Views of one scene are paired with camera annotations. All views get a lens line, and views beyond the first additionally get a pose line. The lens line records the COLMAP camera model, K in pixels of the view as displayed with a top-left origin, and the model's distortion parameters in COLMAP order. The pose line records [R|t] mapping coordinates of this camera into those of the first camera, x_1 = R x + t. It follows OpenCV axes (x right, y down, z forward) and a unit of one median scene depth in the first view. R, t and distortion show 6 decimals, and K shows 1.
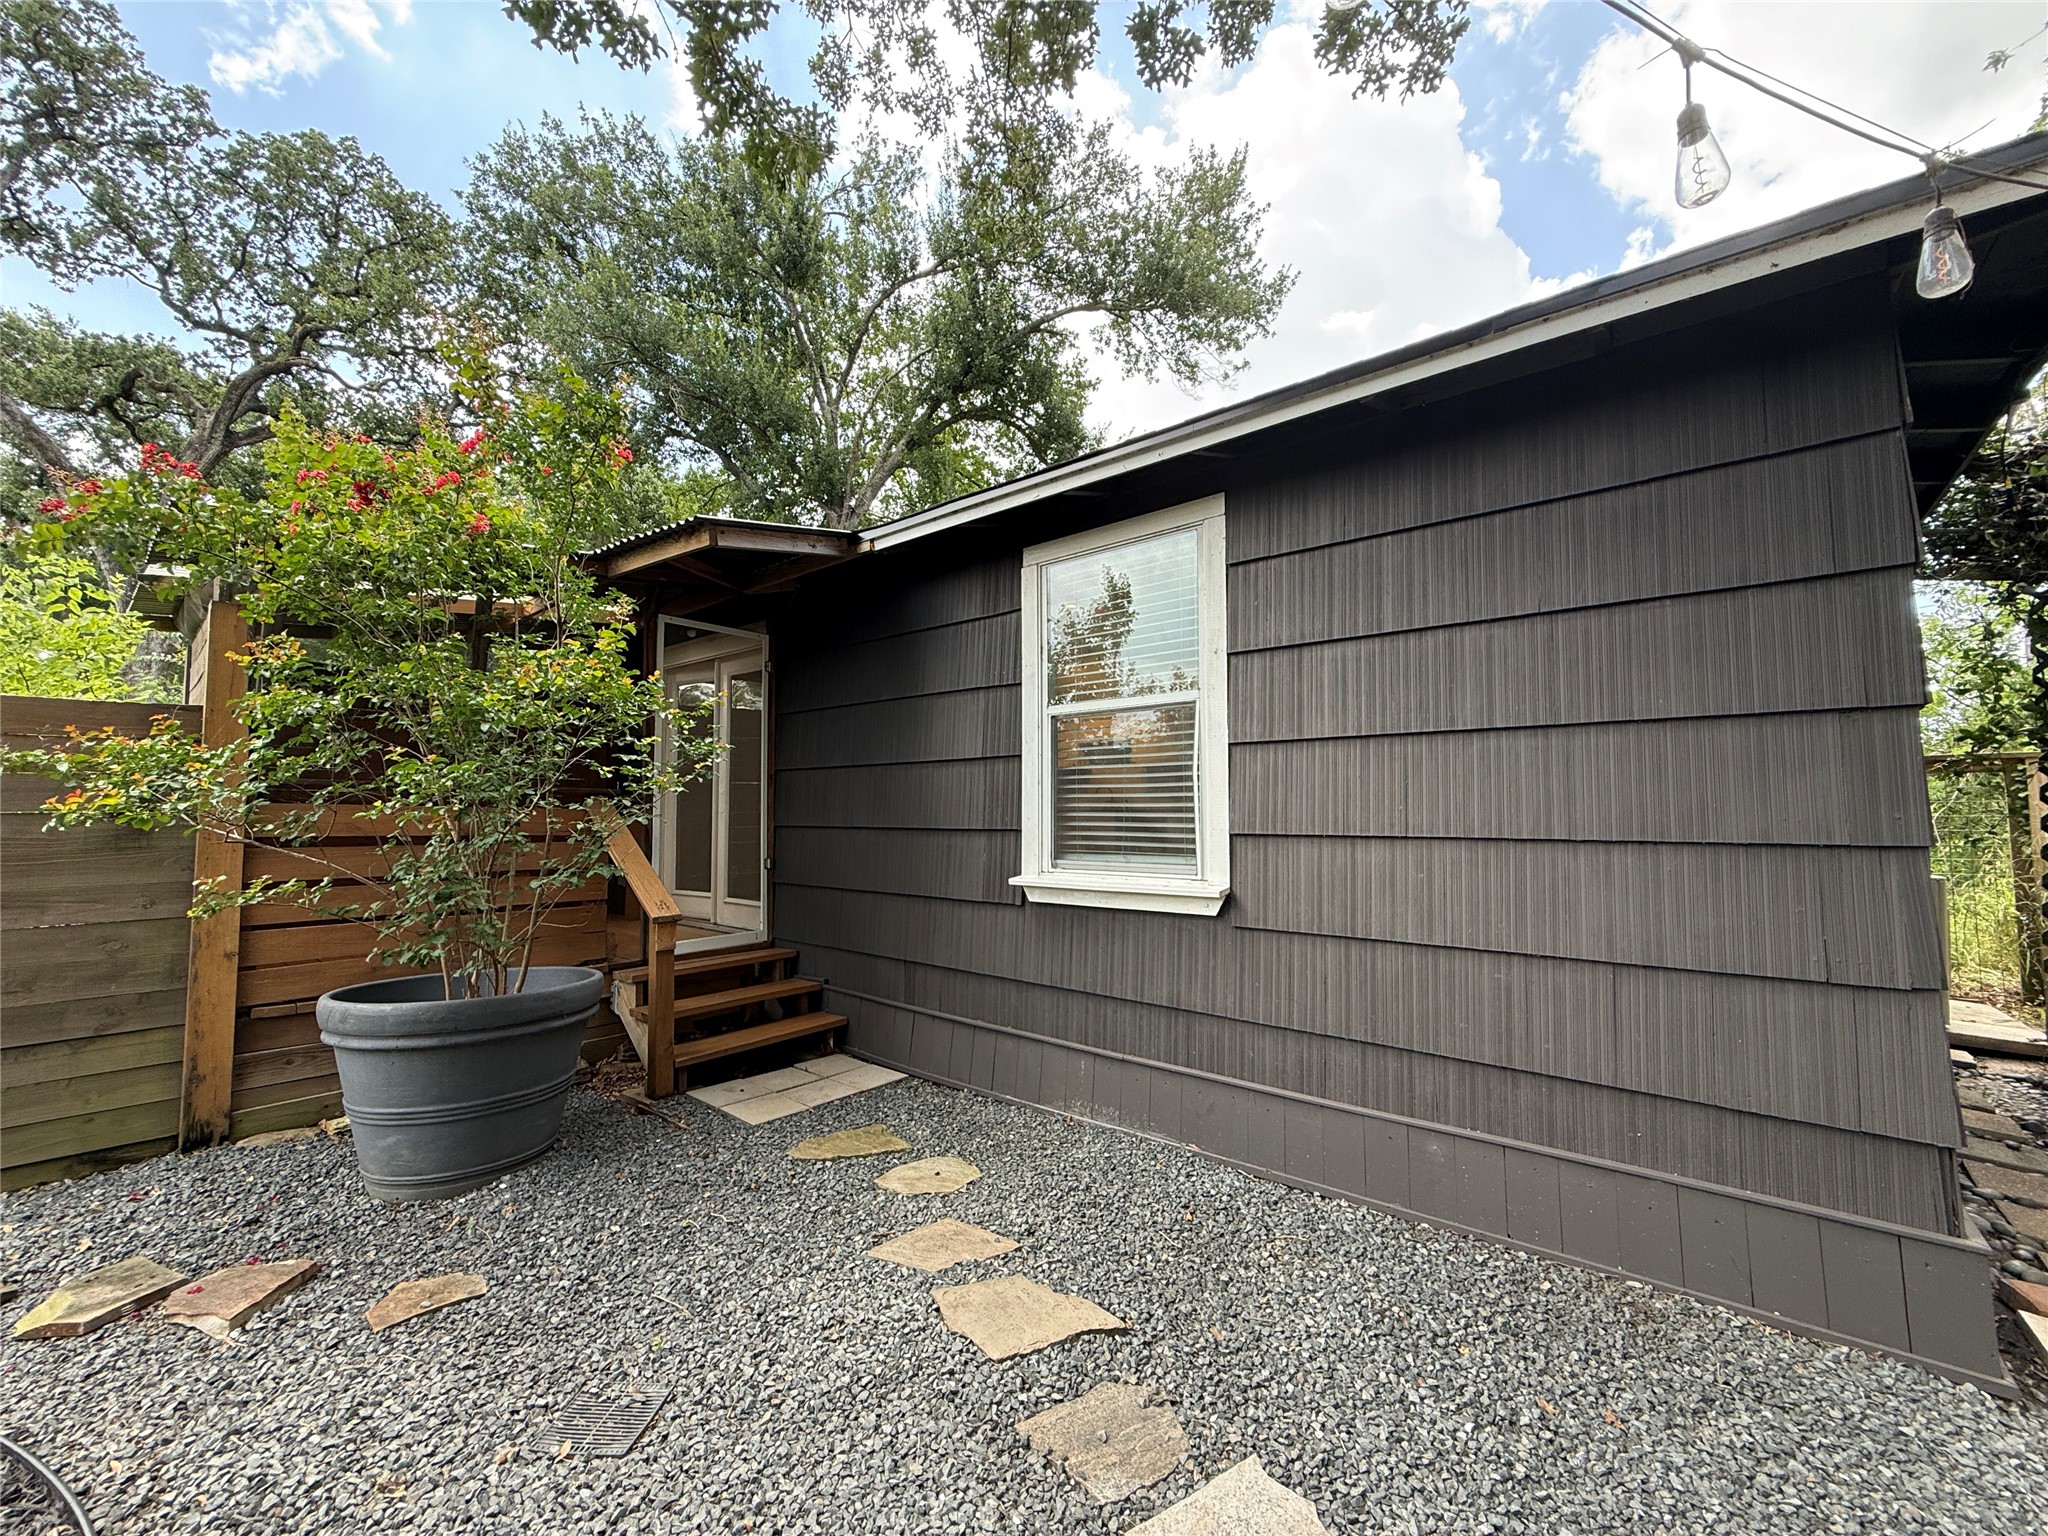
lens RADIAL K [[827.6, 0, 1023.2], [0, 827.6, 767.2], [0, 0, 1]] dist [0.000894, 0.000015]
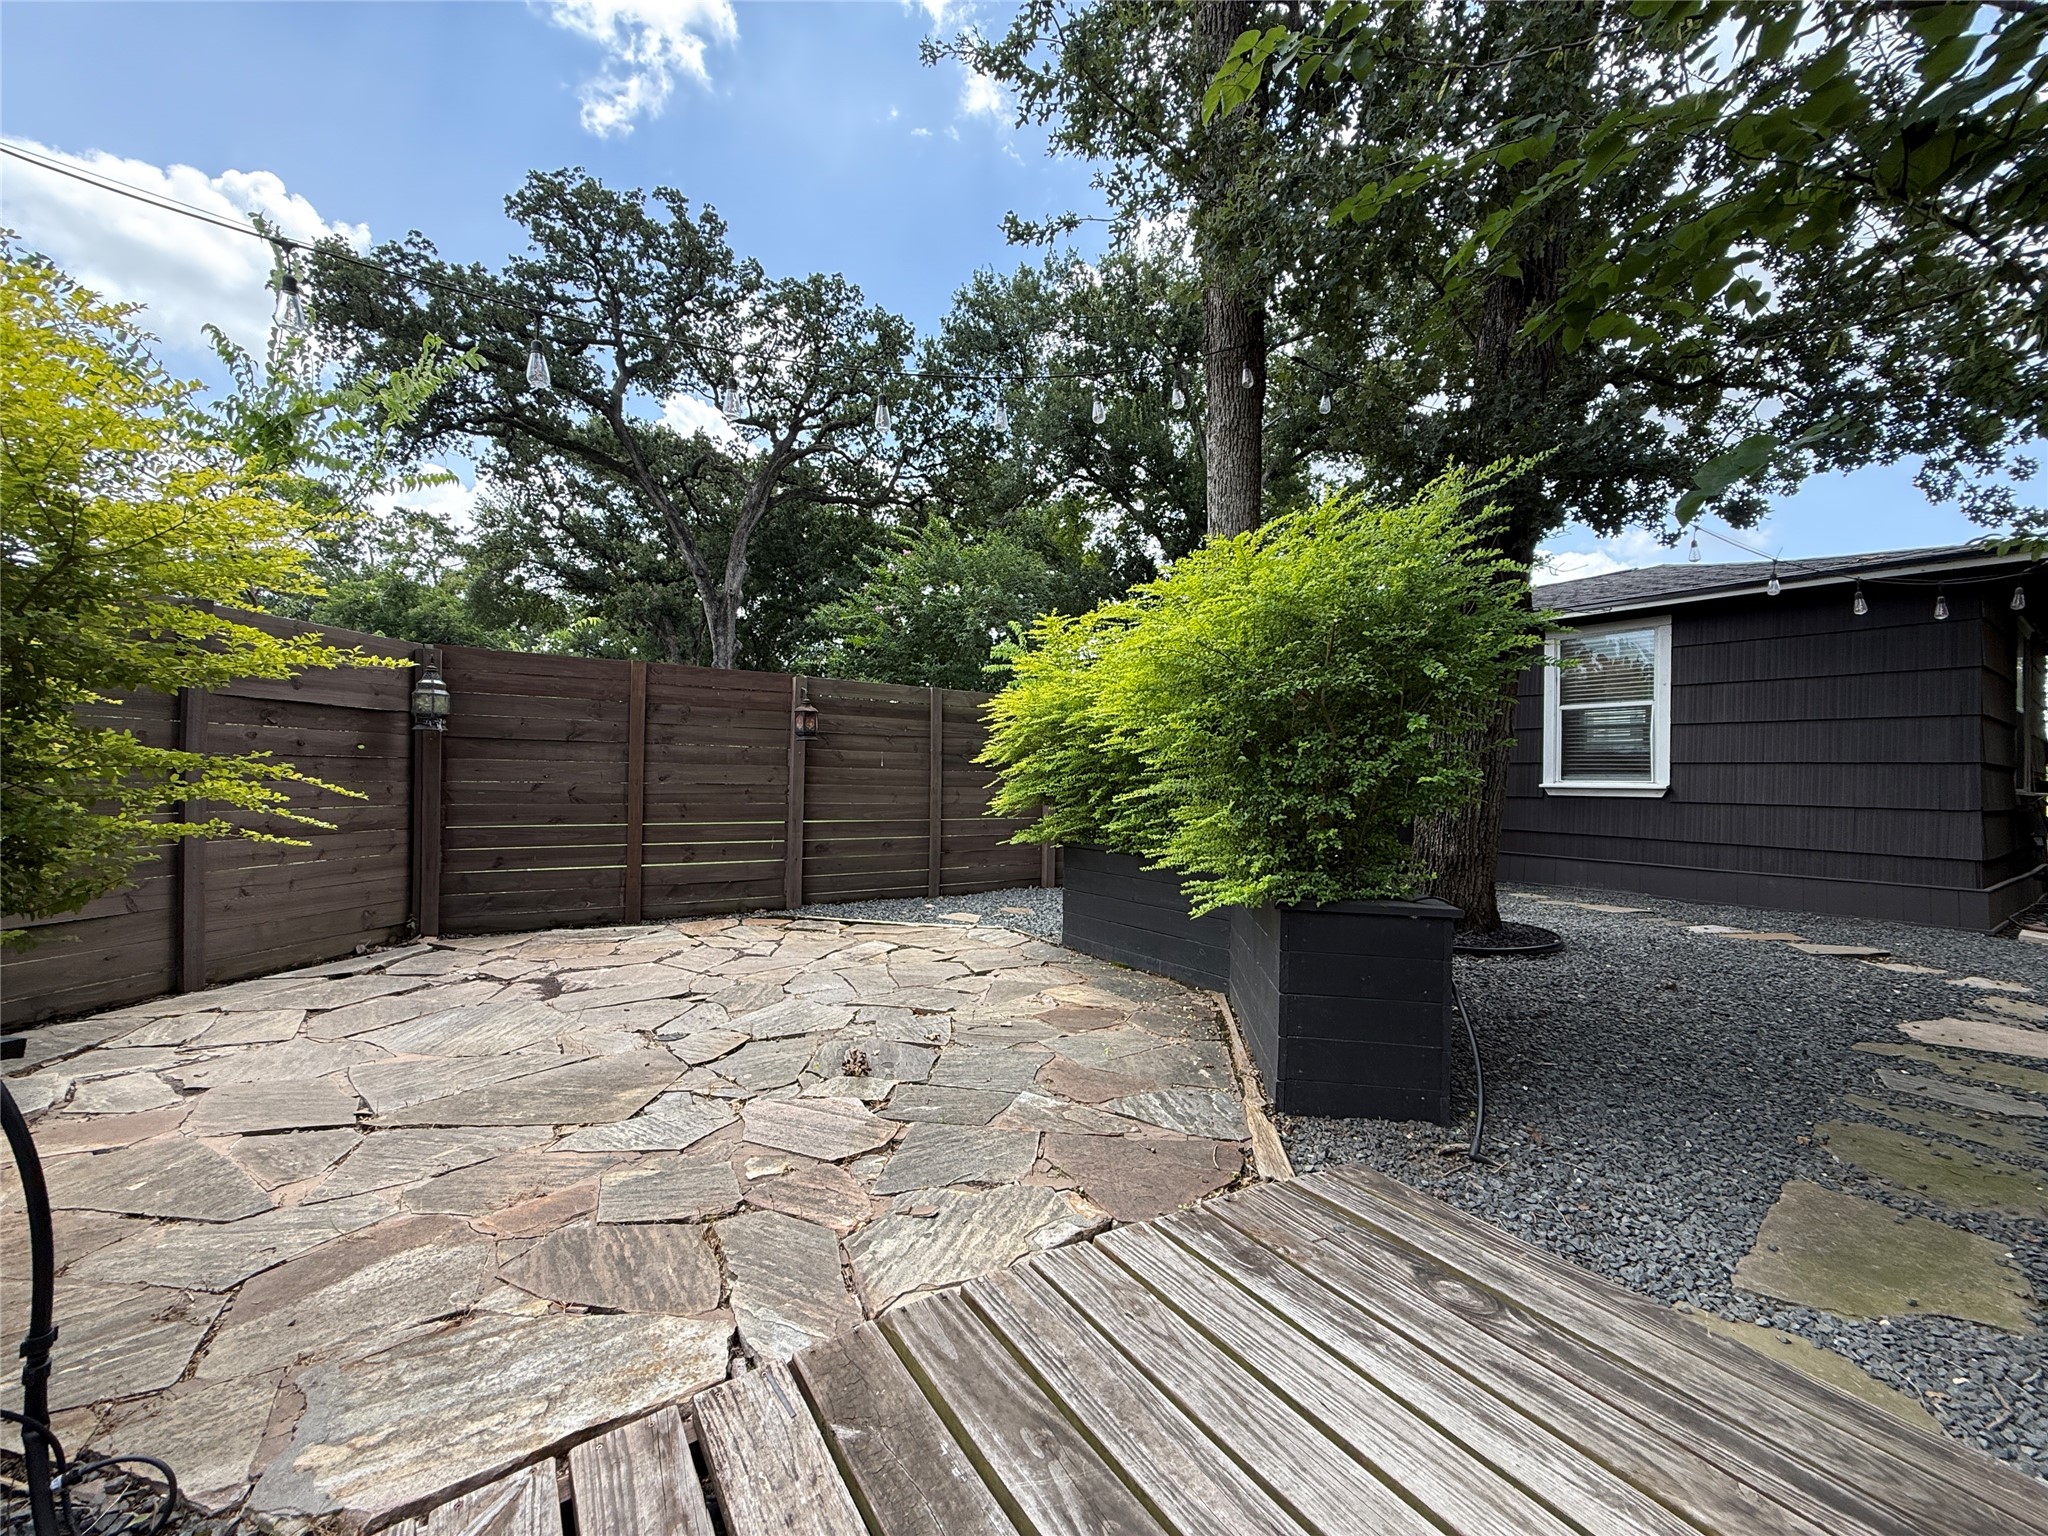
lens RADIAL K [[827.6, 0, 1025.2], [0, 827.6, 768.6], [0, 0, 1]] dist [0.000894, 0.000015]
pose [[0.976031, 0.002154, -0.217620, -1.039059], [0.011089, 0.998160, 0.059616, -0.064544], [0.217348, -0.060600, 0.974211, -1.712743]]
